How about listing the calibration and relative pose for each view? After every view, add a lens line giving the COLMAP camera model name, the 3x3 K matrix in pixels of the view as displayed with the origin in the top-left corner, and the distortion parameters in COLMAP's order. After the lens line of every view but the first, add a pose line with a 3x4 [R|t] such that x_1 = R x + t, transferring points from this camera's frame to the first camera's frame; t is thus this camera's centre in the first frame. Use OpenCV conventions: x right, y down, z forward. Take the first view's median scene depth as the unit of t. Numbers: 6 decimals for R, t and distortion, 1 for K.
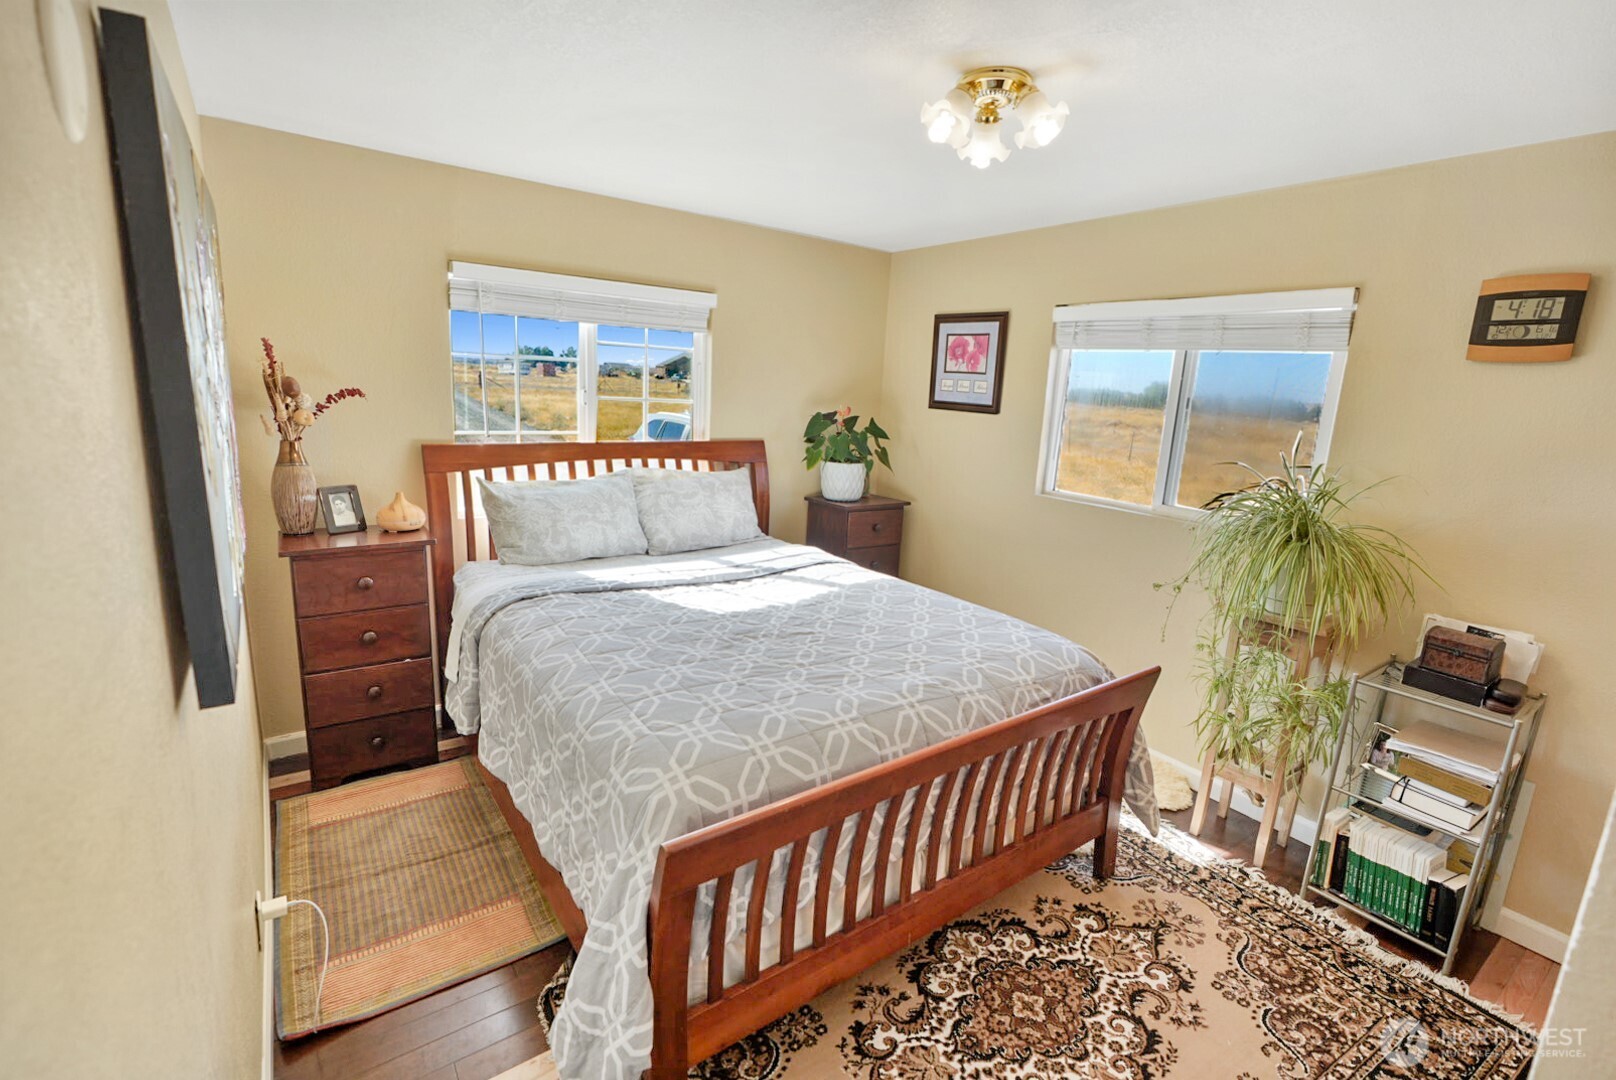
lens RADIAL K [[704.6, 0, 808.0], [0, 704.6, 540.0], [0, 0, 1]] dist [-0.001726, 0.001546]
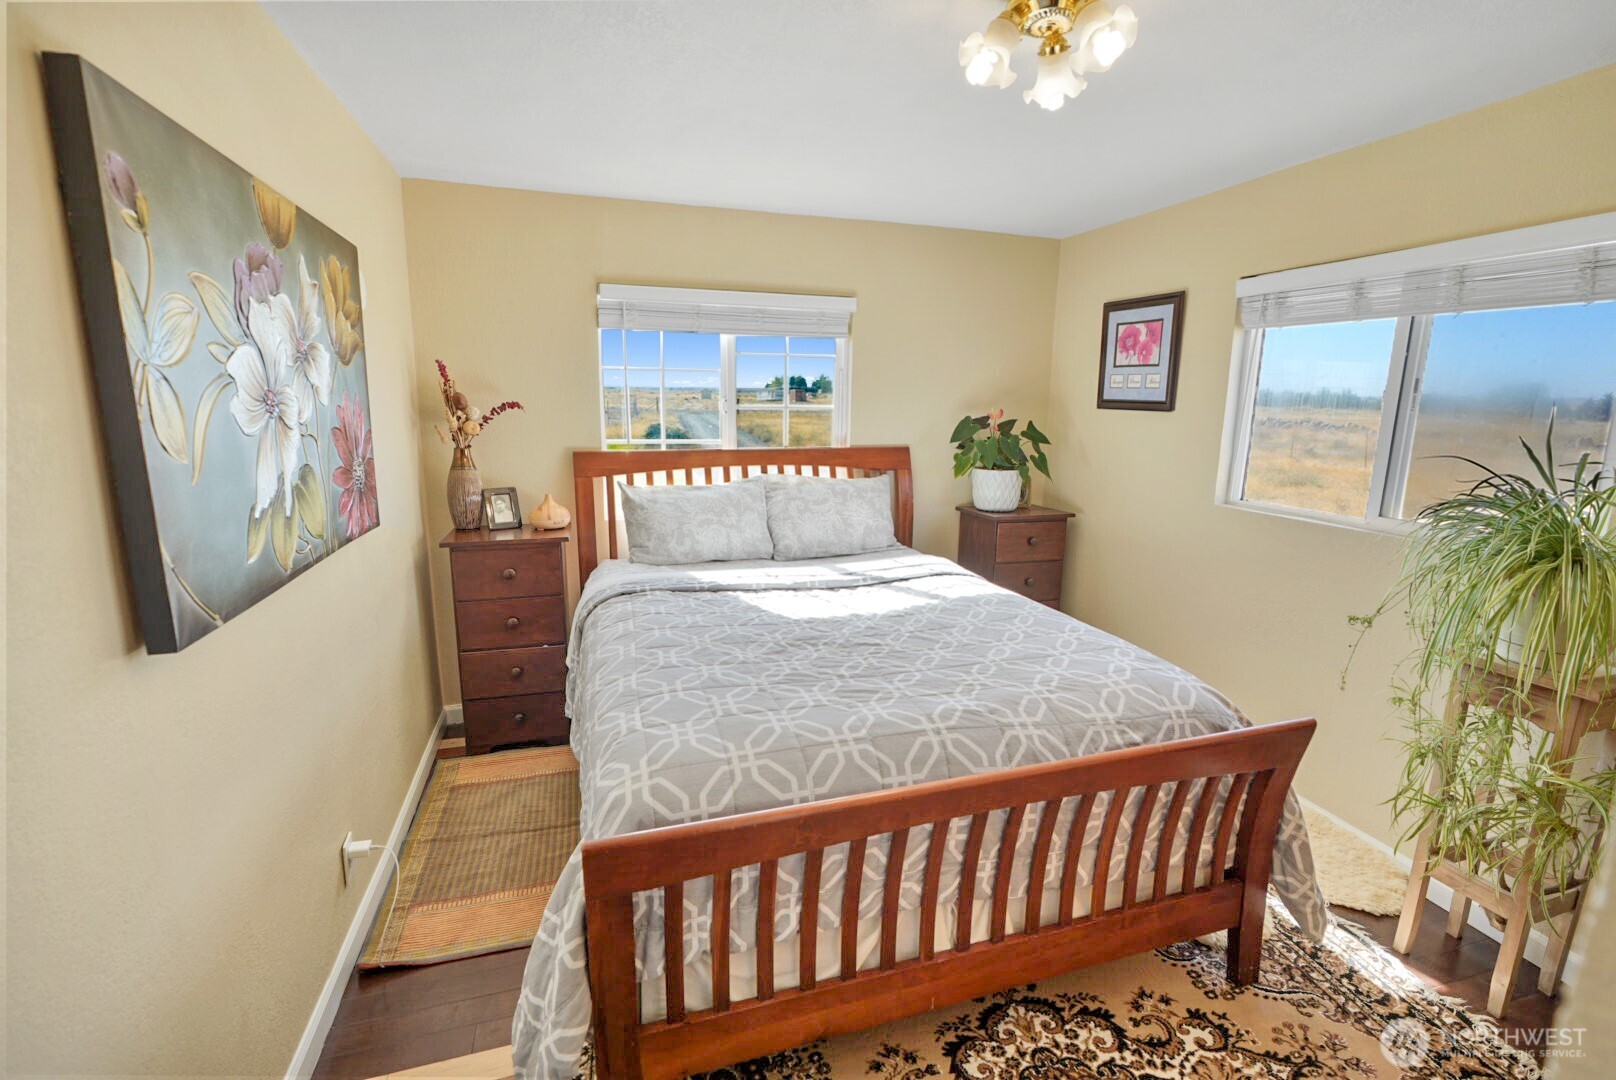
lens RADIAL K [[704.6, 0, 808.0], [0, 704.6, 540.0], [0, 0, 1]] dist [-0.001726, 0.001546]
pose [[0.951753, 0.025604, -0.305796, 0.178330], [-0.033161, 0.999259, -0.019543, 0.014864], [0.305069, 0.028740, 0.951896, 0.083527]]
